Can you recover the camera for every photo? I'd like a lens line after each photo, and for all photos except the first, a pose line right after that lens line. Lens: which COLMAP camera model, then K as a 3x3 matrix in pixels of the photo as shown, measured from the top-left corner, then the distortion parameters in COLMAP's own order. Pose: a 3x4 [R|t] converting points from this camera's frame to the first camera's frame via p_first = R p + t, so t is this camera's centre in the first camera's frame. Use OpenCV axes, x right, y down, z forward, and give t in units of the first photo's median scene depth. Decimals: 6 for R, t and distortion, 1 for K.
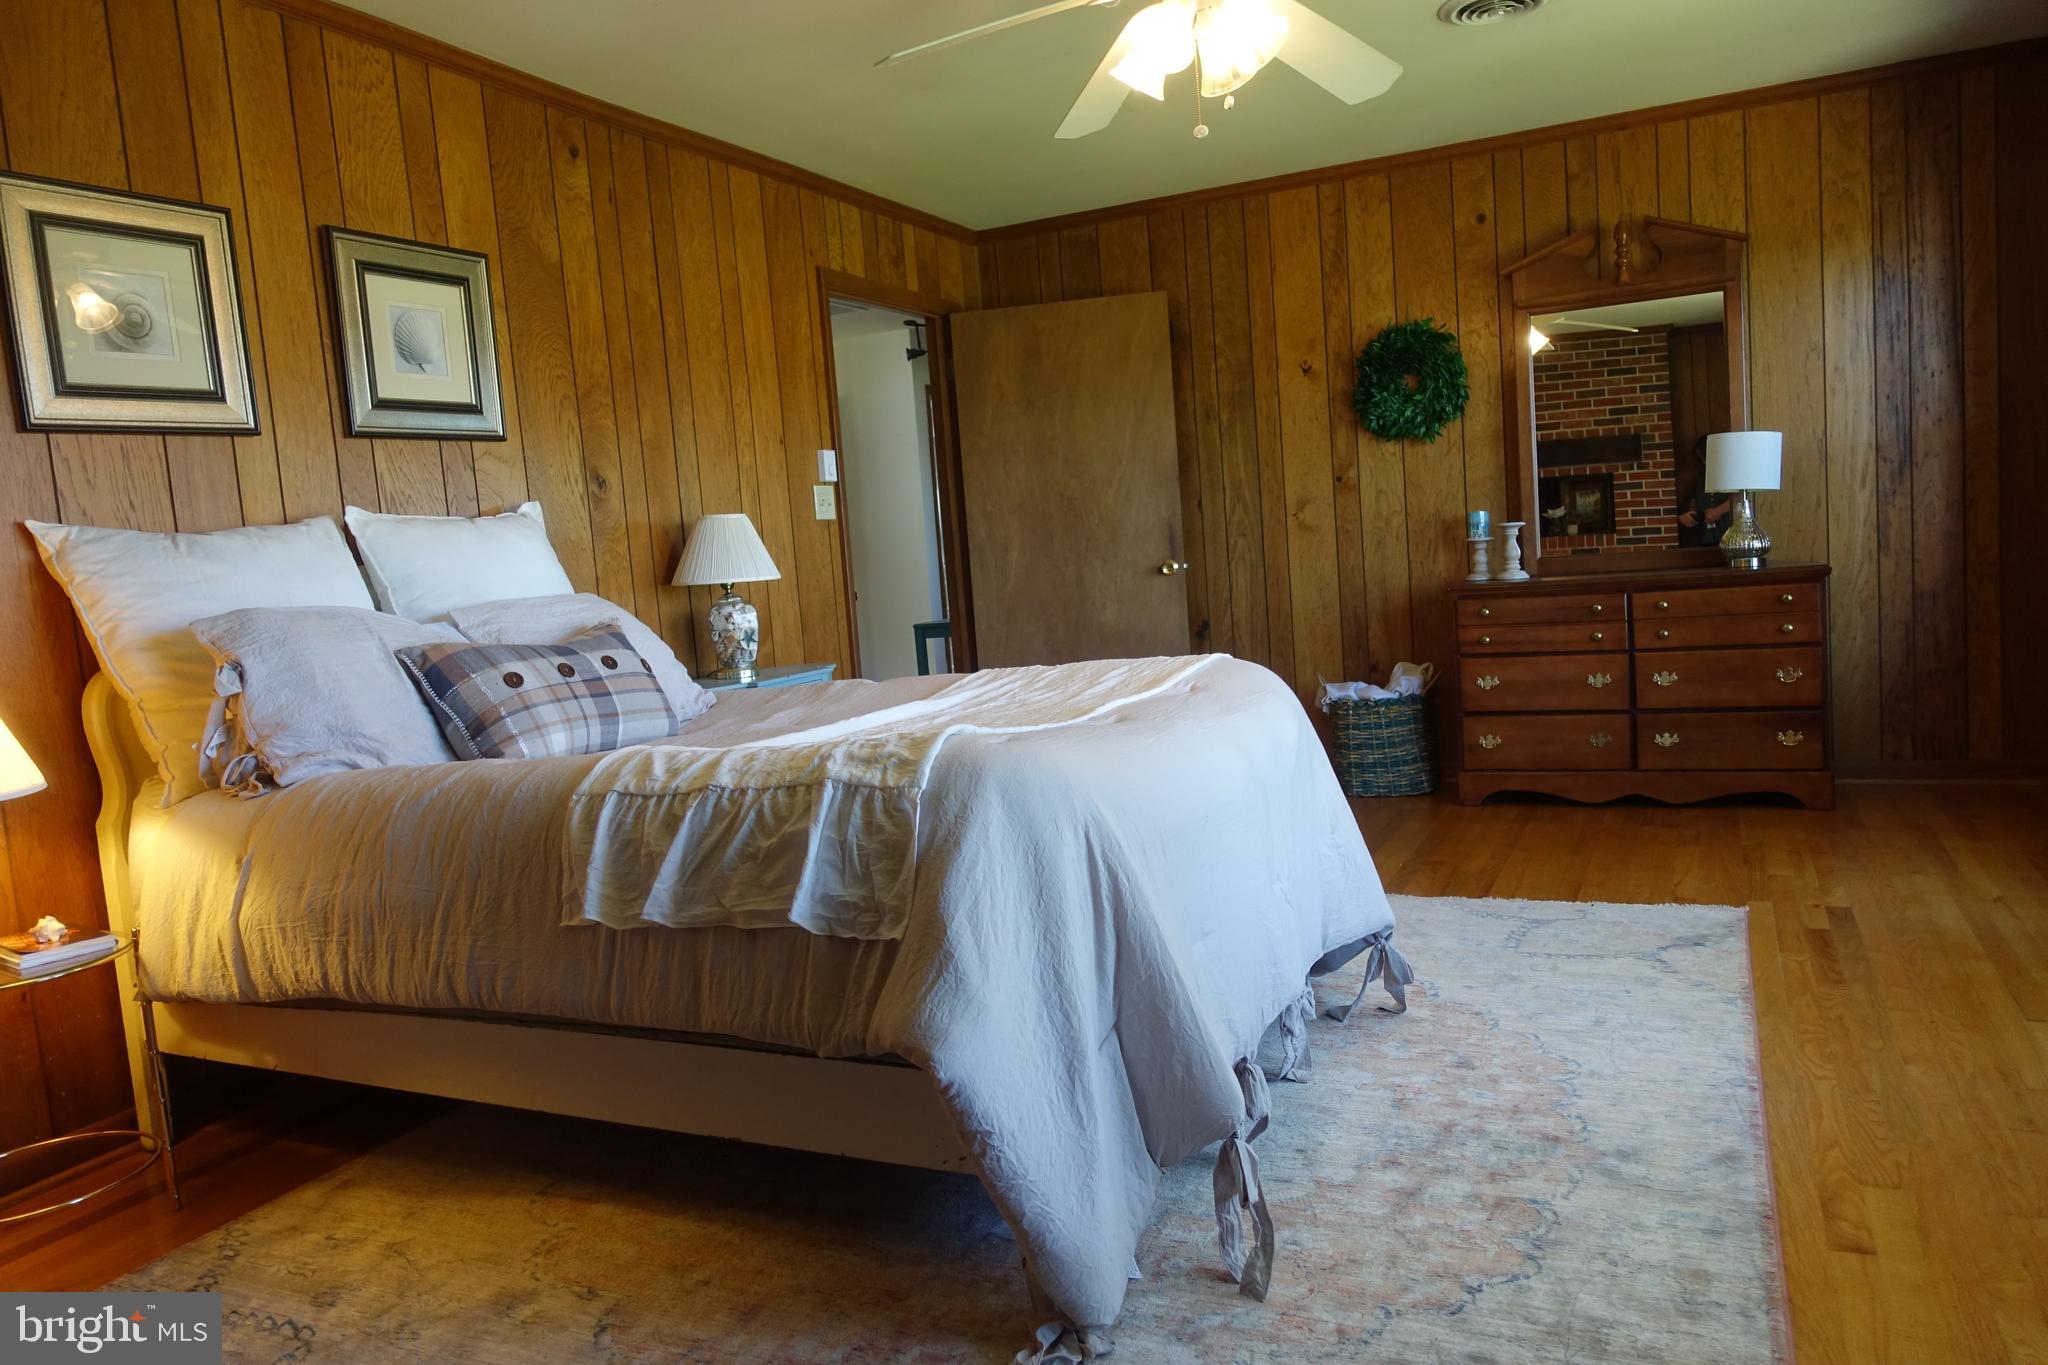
lens RADIAL K [[1404.9, 0, 1023.9], [0, 1404.9, 682.4], [0, 0, 1]] dist [0.003062, -0.003325]
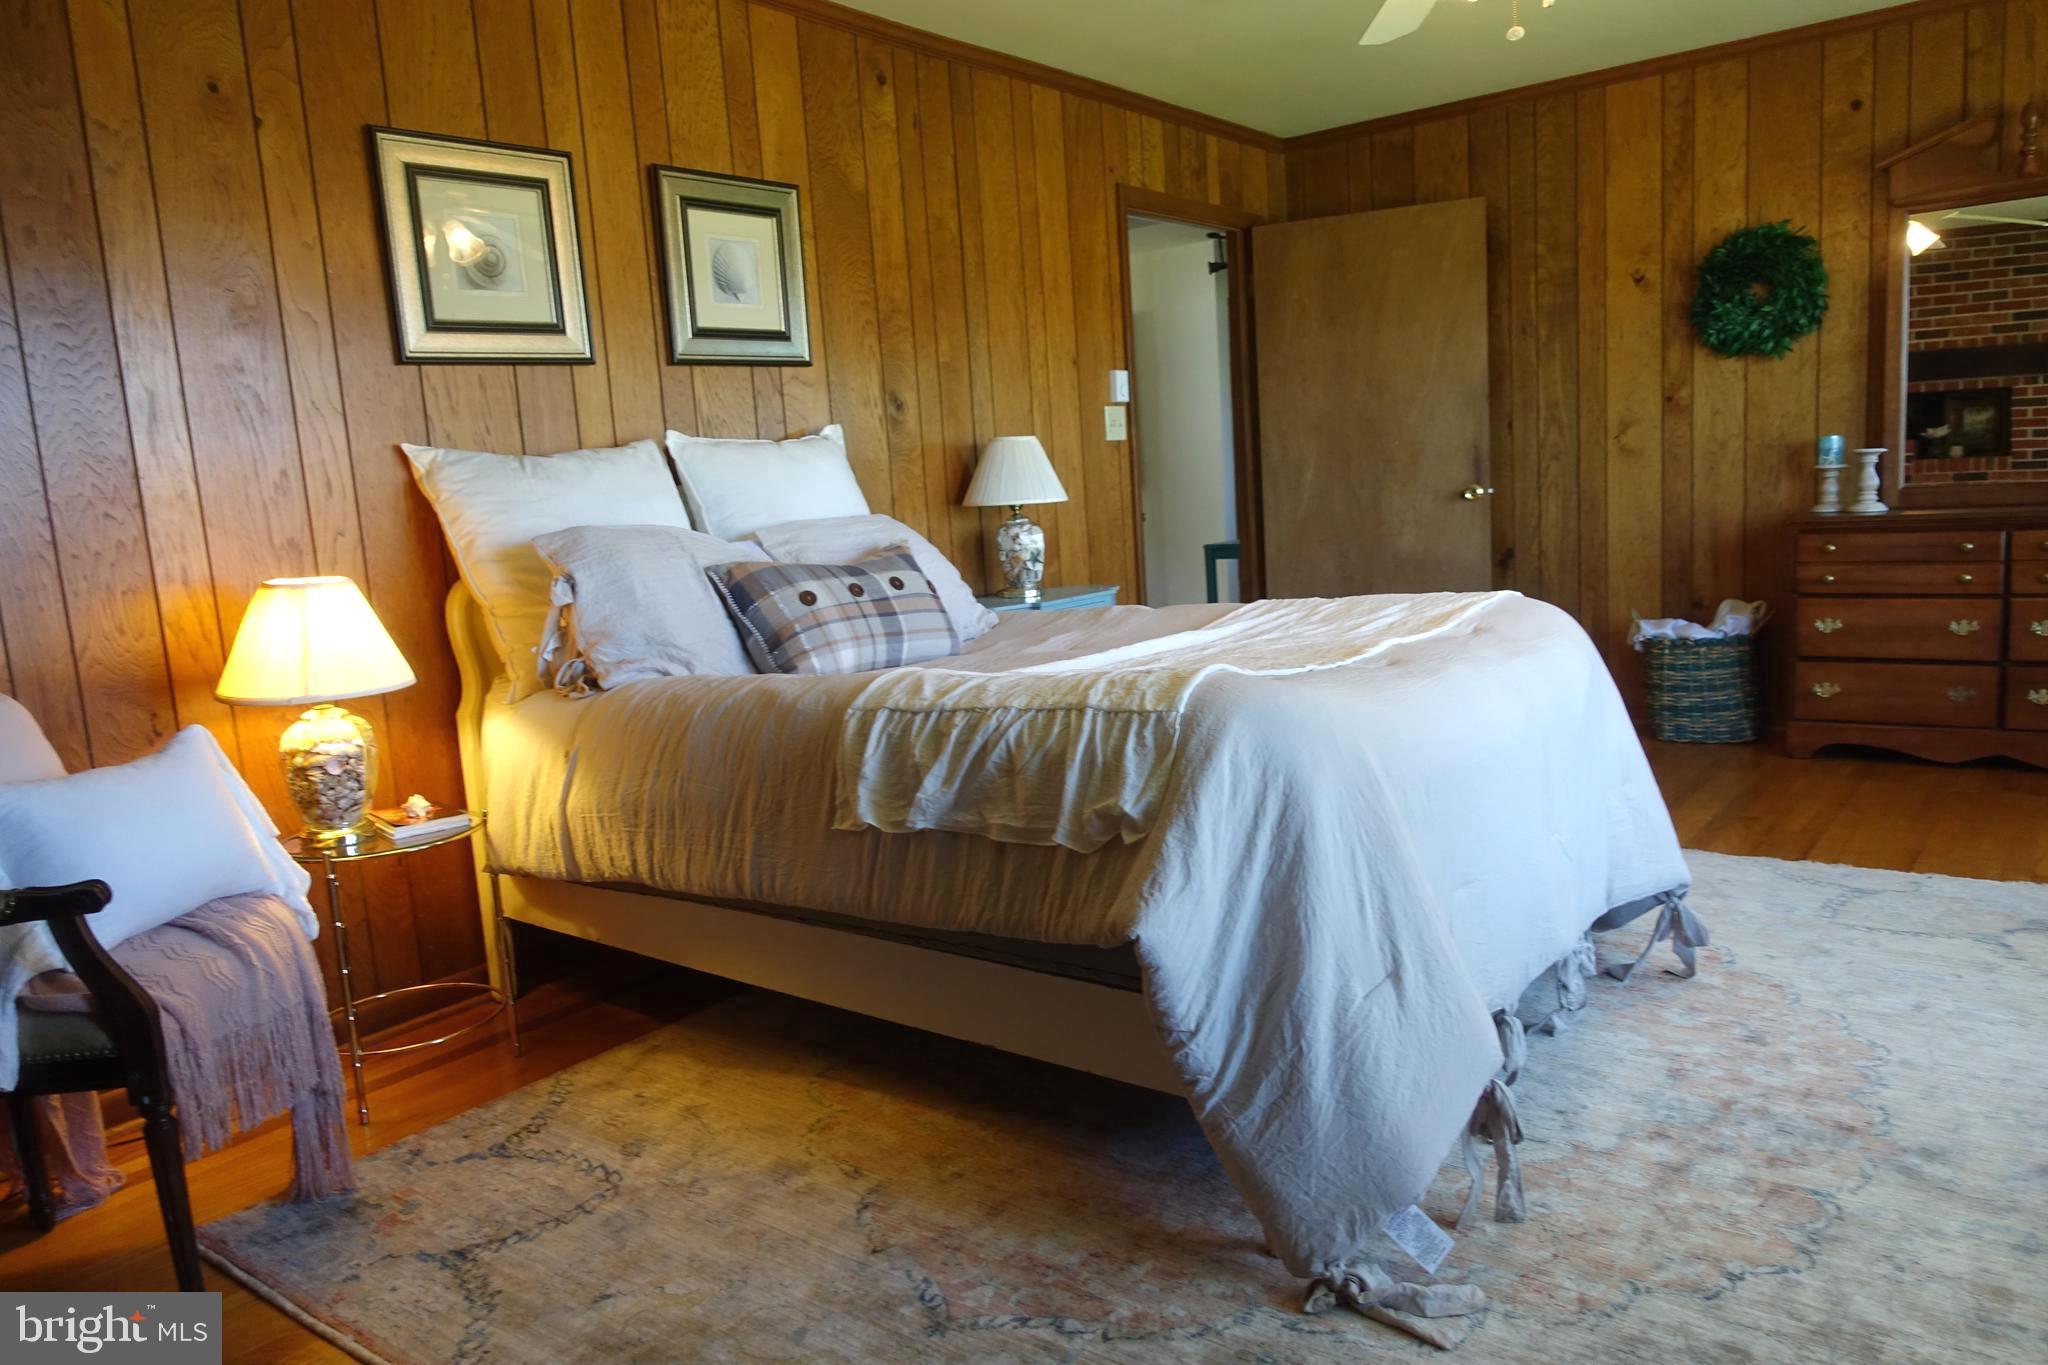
lens RADIAL K [[1404.9, 0, 1026.5], [0, 1404.9, 680.7], [0, 0, 1]] dist [0.003062, -0.003325]
pose [[0.977397, 0.043029, -0.206986, 0.019335], [-0.030330, 0.997480, 0.064144, -0.011570], [0.209224, -0.056417, 0.976239, -0.005887]]
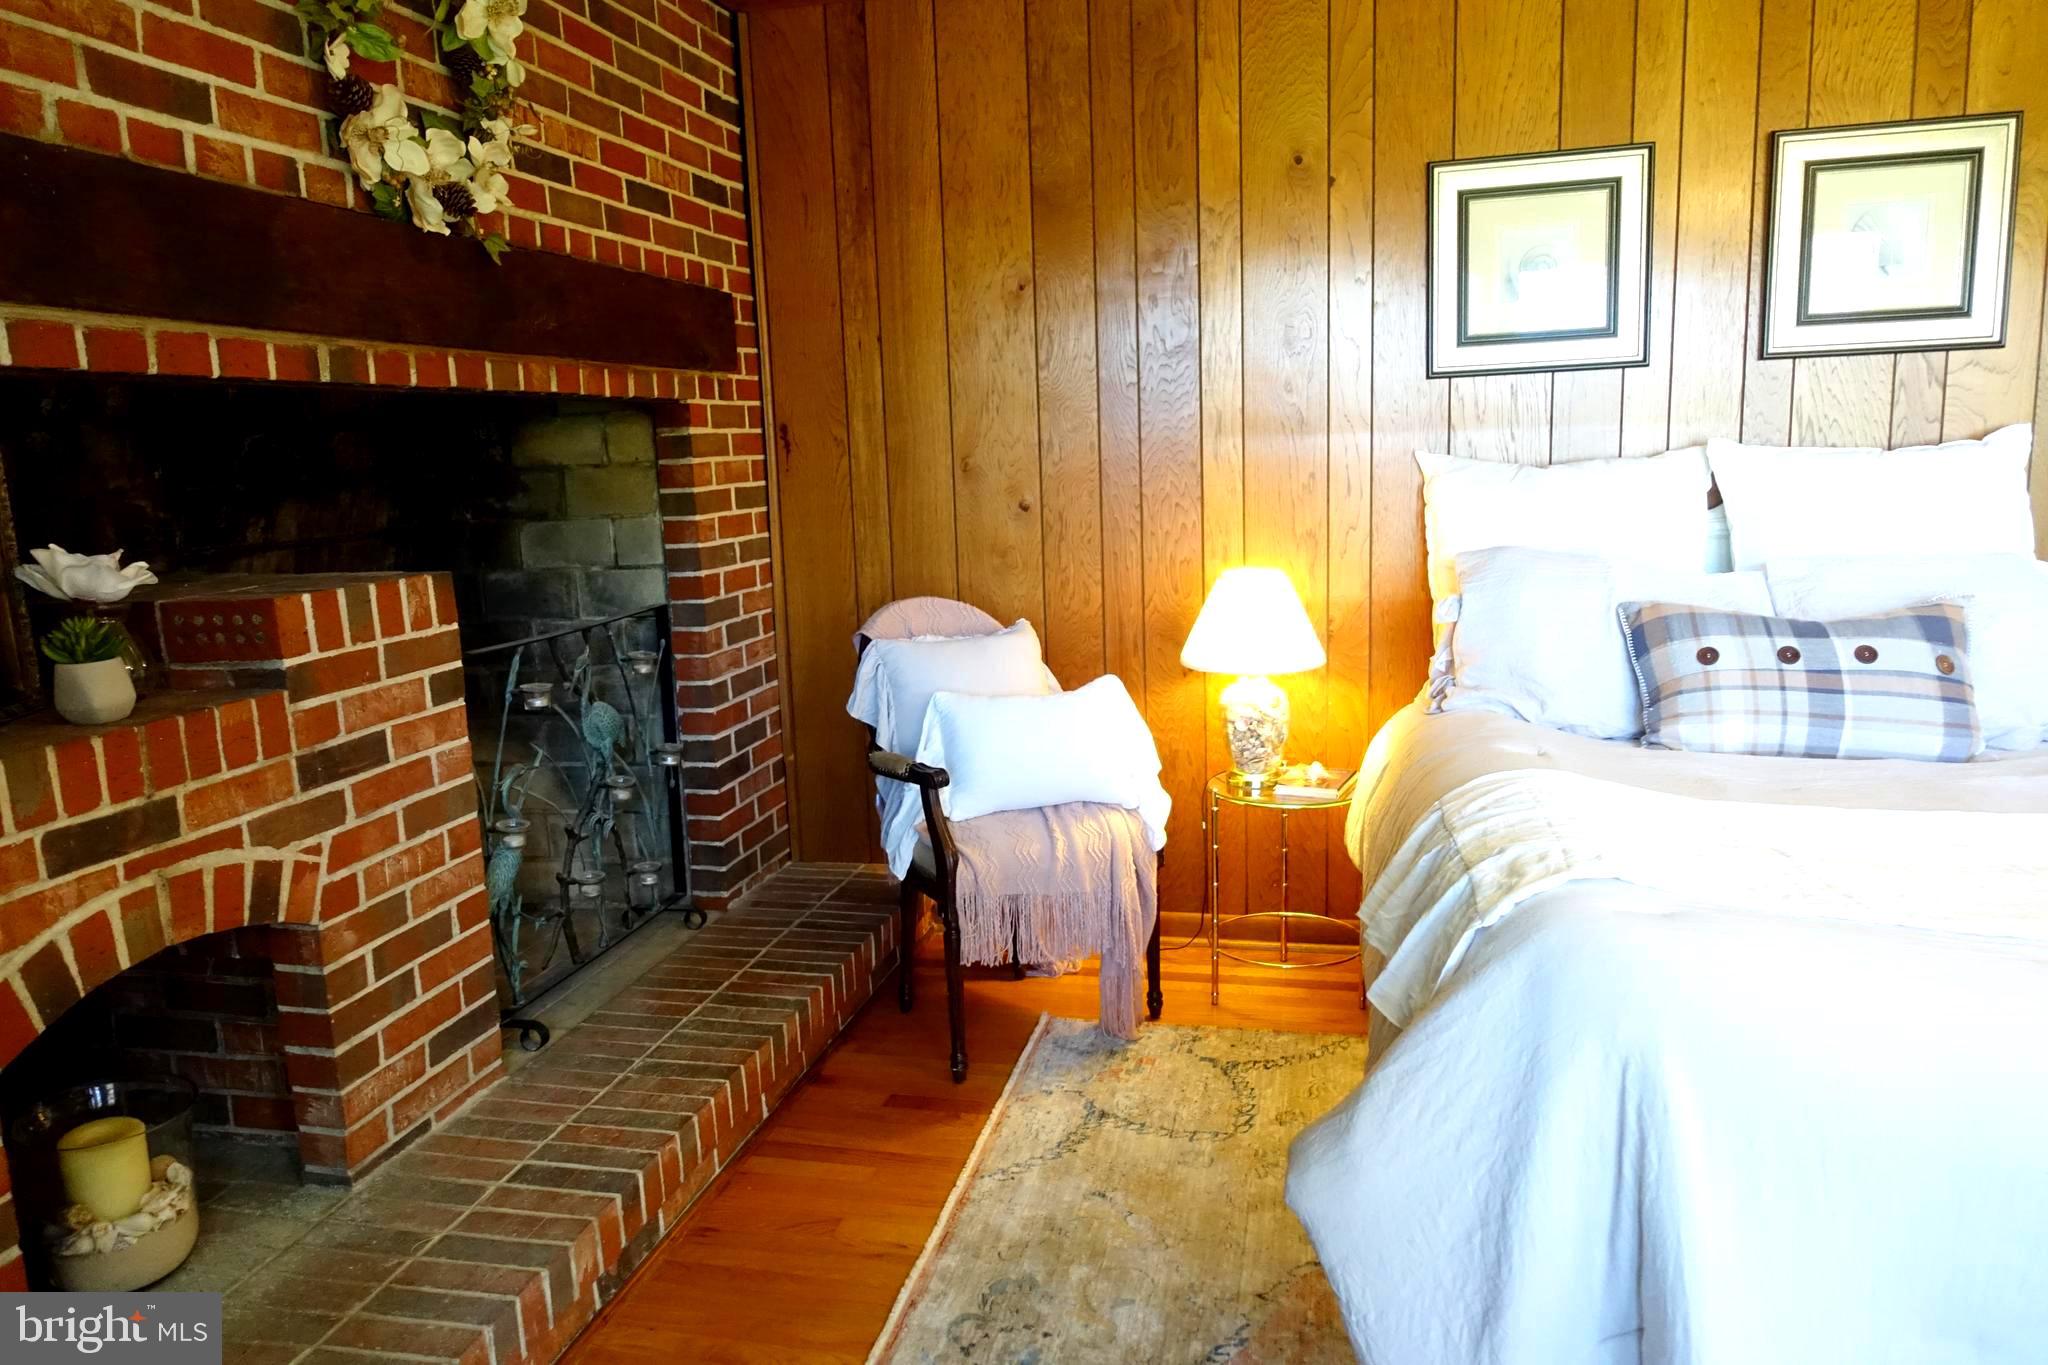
lens RADIAL K [[1404.9, 0, 1019.9], [0, 1404.9, 685.0], [0, 0, 1]] dist [0.003062, -0.003325]
pose [[0.221705, 0.235574, -0.946230, 0.389976], [-0.082854, 0.971421, 0.222432, -0.141399], [0.971587, 0.029085, 0.234887, 0.320299]]
